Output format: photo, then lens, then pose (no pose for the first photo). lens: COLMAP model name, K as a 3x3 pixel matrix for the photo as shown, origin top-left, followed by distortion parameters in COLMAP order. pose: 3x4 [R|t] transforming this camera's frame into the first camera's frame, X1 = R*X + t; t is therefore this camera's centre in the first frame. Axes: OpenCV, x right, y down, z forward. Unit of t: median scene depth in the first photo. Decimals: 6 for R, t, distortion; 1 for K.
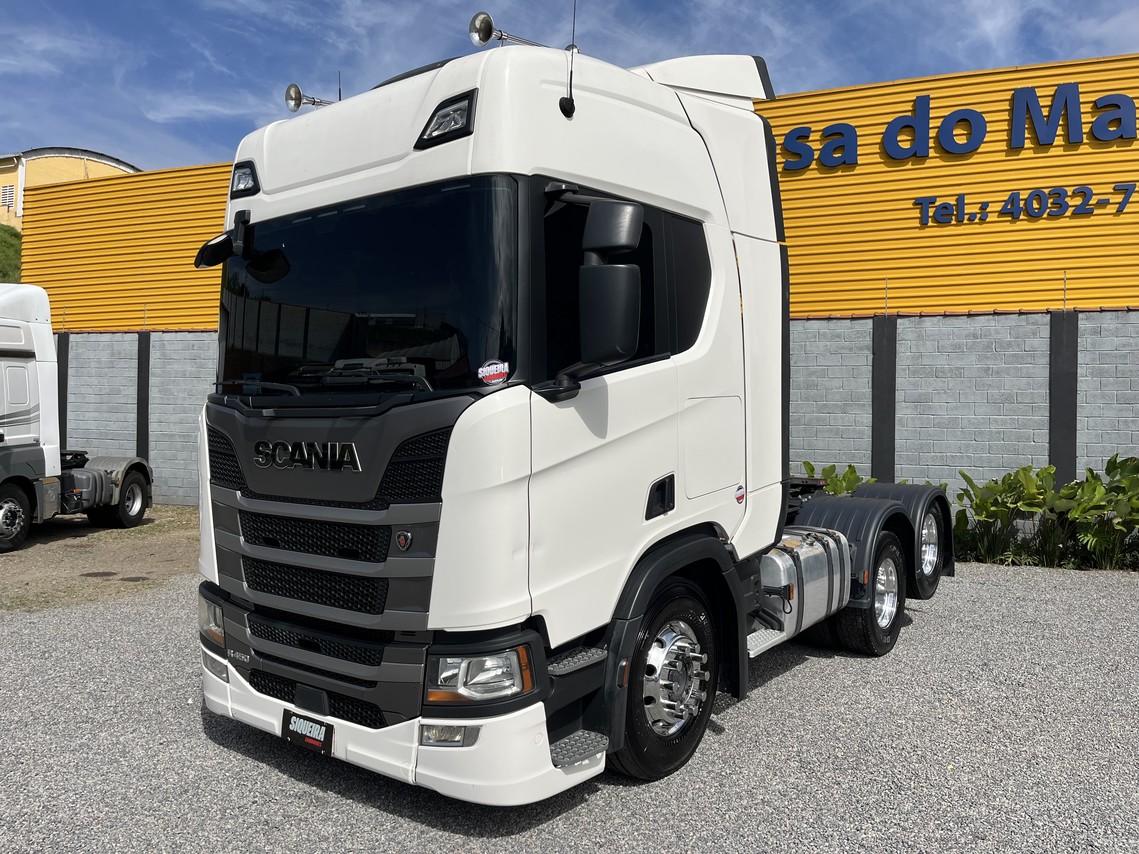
lens RADIAL K [[807.5, 0, 569.5], [0, 807.5, 427.0], [0, 0, 1]] dist [0.009291, 0.004834]
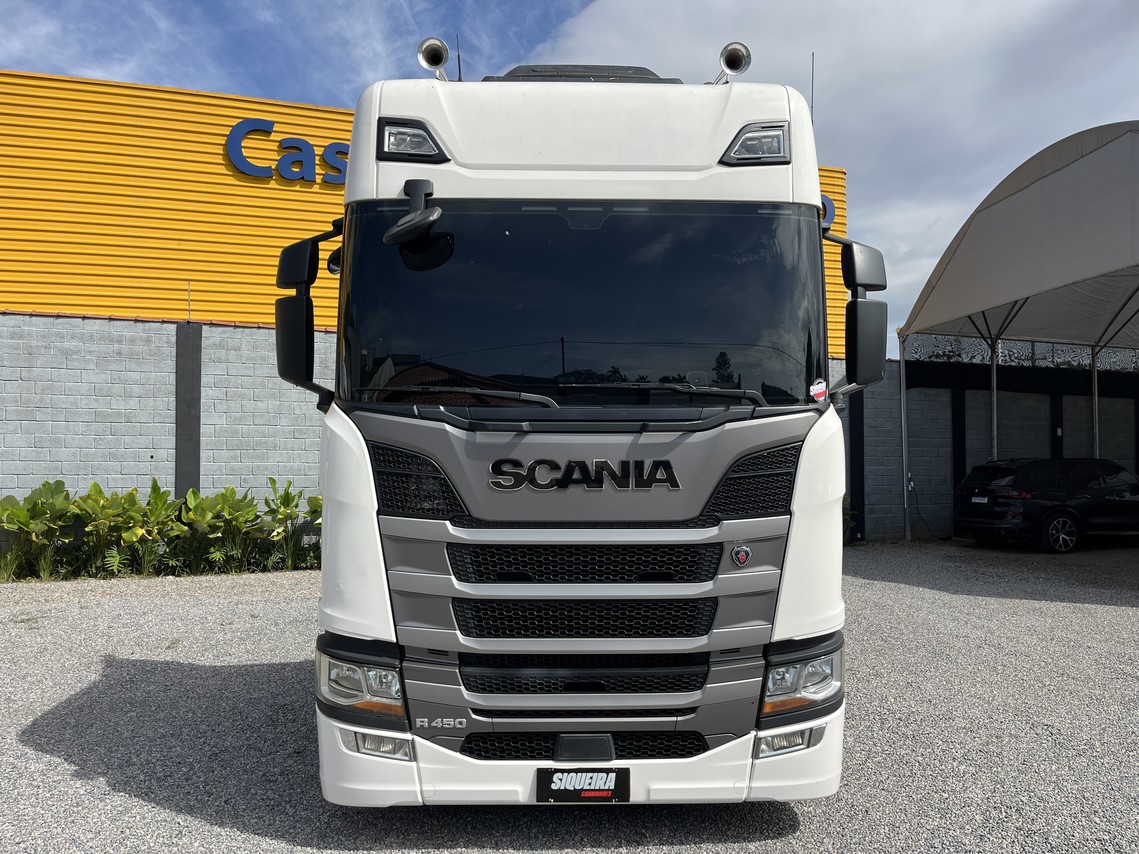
lens RADIAL K [[780.1, 0, 569.5], [0, 780.1, 427.0], [0, 0, 1]] dist [0.048881, 0.001542]
pose [[0.810081, 0.001384, 0.586316, -0.893815], [0.004344, 0.999956, -0.008362, -0.010963], [-0.586302, 0.009321, 0.810039, 0.320605]]
